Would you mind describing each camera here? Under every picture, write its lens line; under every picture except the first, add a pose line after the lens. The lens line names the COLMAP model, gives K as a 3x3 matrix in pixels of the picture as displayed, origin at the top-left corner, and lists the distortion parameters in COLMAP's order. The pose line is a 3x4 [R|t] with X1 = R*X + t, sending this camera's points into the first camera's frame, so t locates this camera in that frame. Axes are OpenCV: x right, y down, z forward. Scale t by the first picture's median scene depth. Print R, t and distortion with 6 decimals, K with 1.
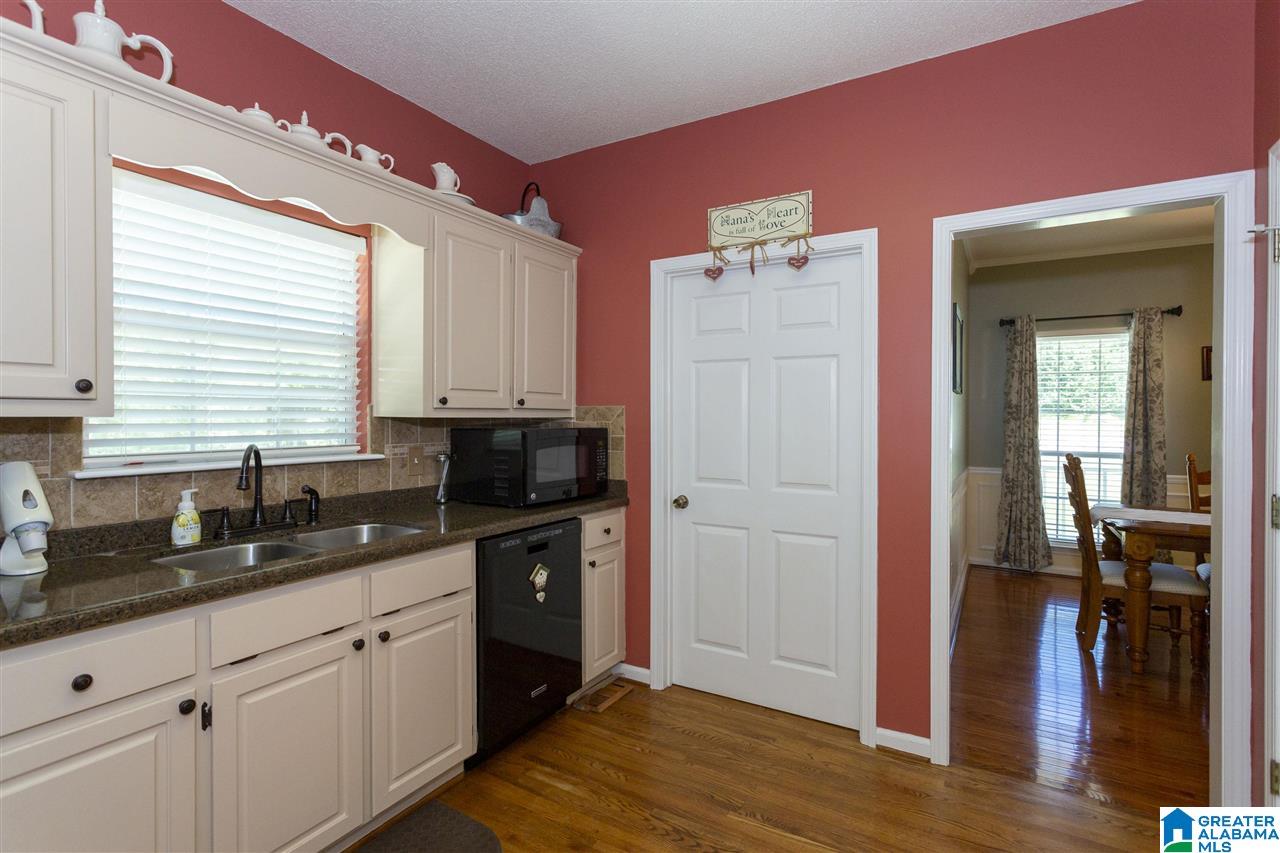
lens RADIAL K [[612.3, 0, 641.1], [0, 612.3, 420.8], [0, 0, 1]] dist [0.000435, 0.000260]
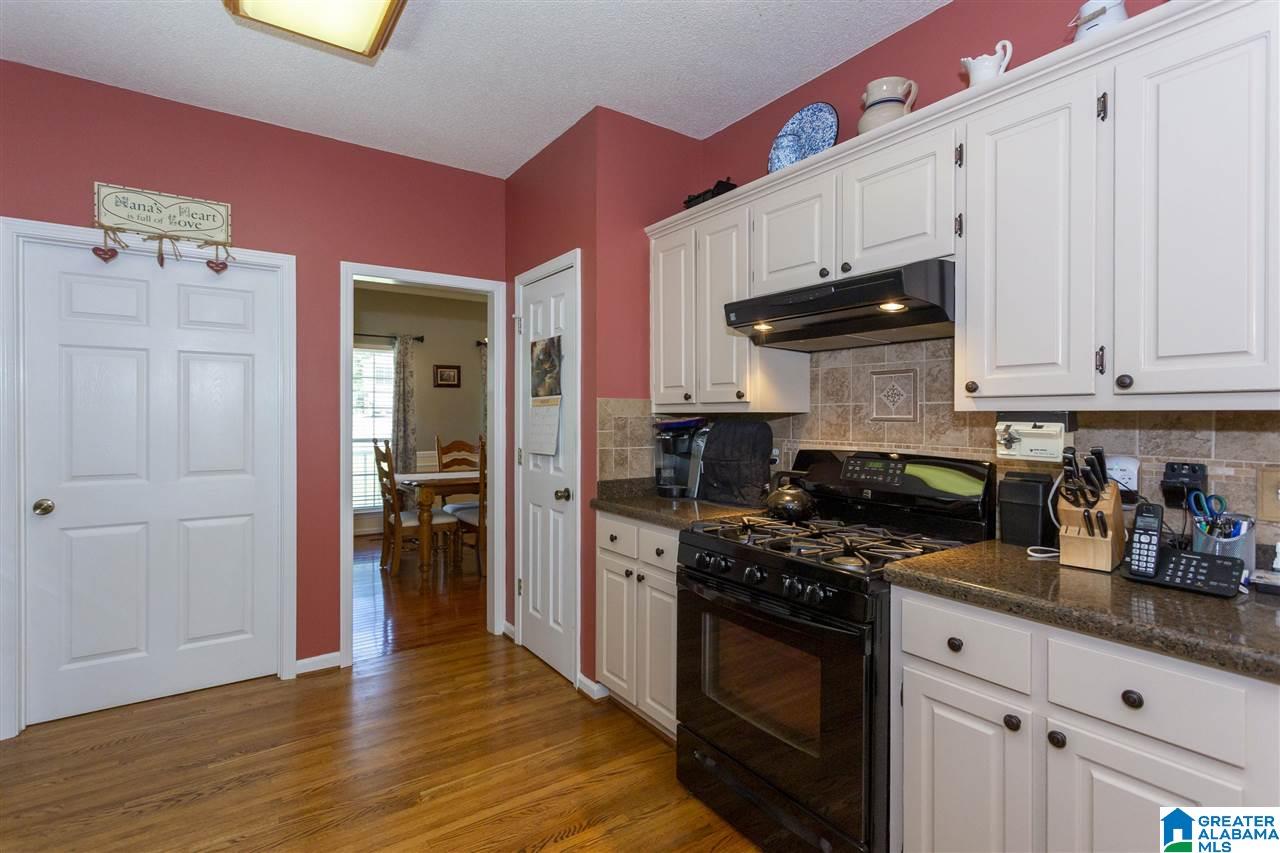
lens RADIAL K [[617.1, 0, 632.5], [0, 617.1, 419.0], [0, 0, 1]] dist [0.003817, 0.000254]
pose [[0.421725, -0.006968, 0.906697, -0.411500], [0.004774, 0.999974, 0.005465, 0.009282], [-0.906711, 0.002024, 0.421747, -0.126055]]
